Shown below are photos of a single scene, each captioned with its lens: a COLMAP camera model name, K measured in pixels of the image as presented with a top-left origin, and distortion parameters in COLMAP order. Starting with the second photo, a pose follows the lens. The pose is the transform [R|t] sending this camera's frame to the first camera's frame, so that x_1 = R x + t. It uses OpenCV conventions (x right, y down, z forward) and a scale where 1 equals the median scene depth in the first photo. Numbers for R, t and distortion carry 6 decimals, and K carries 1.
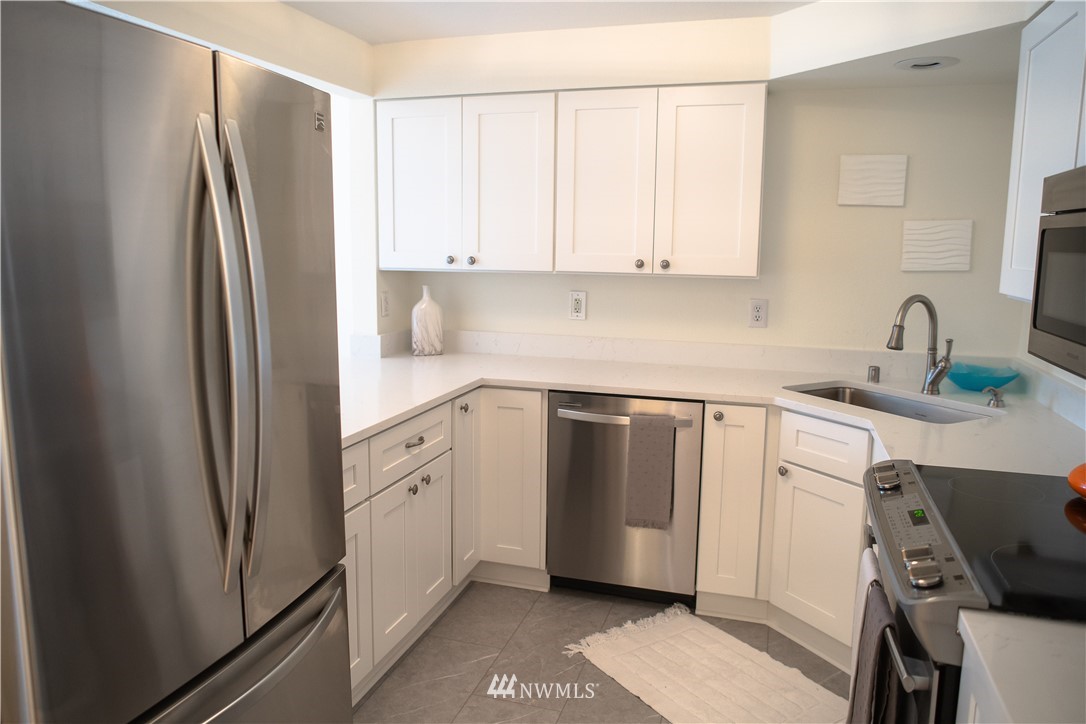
lens RADIAL K [[789.1, 0, 546.2], [0, 789.1, 356.0], [0, 0, 1]] dist [-0.031880, 0.004930]
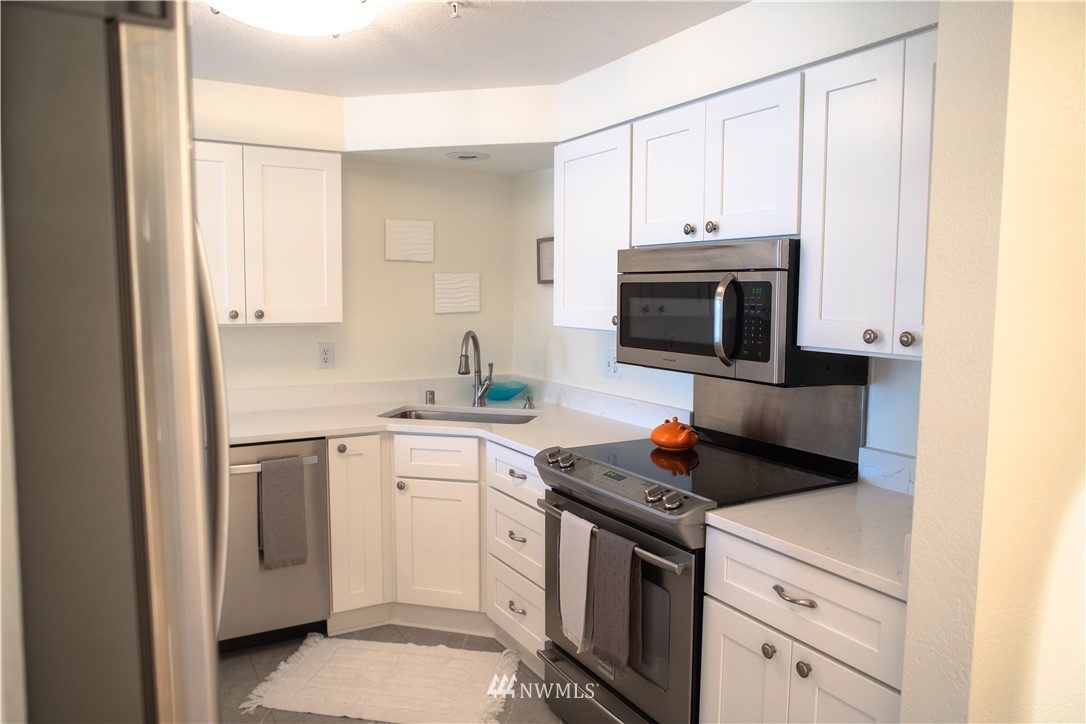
lens RADIAL K [[772.3, 0, 543.0], [0, 772.3, 362.0], [0, 0, 1]] dist [-0.005282, 0.002855]
pose [[0.681616, -0.076297, 0.727721, -0.365966], [0.110061, 0.993924, 0.001119, -0.014642], [-0.723385, 0.079331, 0.685872, 0.036638]]
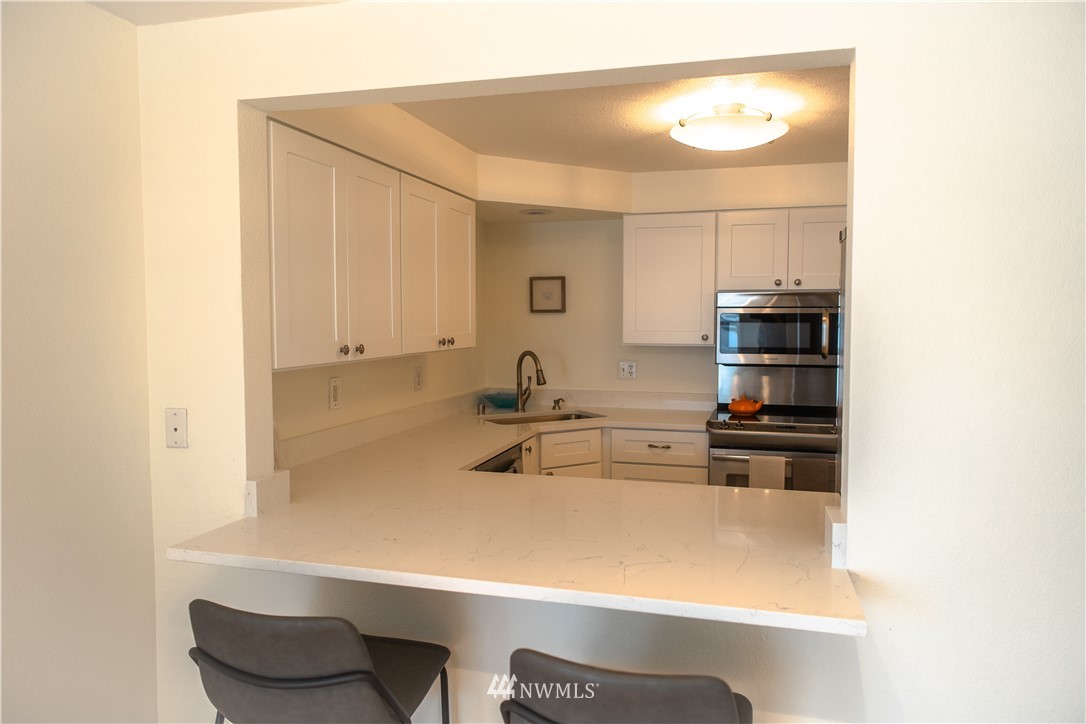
lens RADIAL K [[772.3, 0, 543.0], [0, 772.3, 362.0], [0, 0, 1]] dist [-0.005282, 0.002855]
pose [[-0.014741, -0.071294, 0.997346, -1.073338], [0.144627, 0.986814, 0.072678, -0.161300], [-0.989376, 0.145314, -0.004236, 0.946411]]
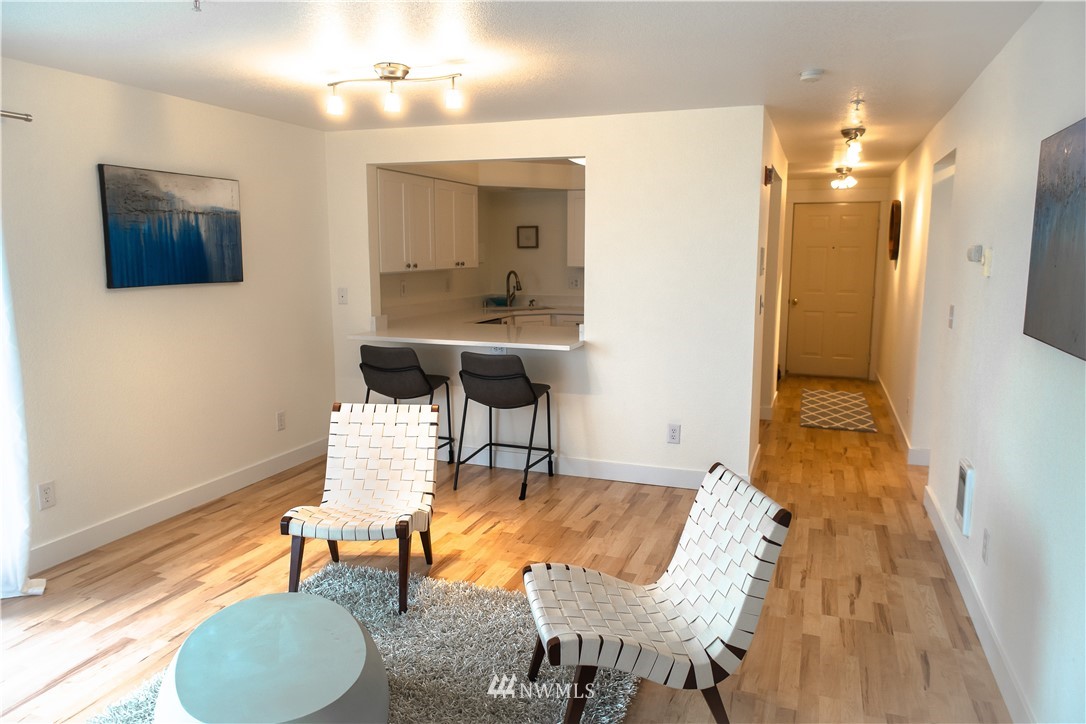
lens RADIAL K [[772.3, 0, 543.0], [0, 772.3, 362.0], [0, 0, 1]] dist [-0.005282, 0.002855]
pose [[0.057017, -0.156264, 0.986068, -2.180032], [0.143474, 0.978706, 0.146801, -0.142633], [-0.988010, 0.133105, 0.078223, 0.697966]]
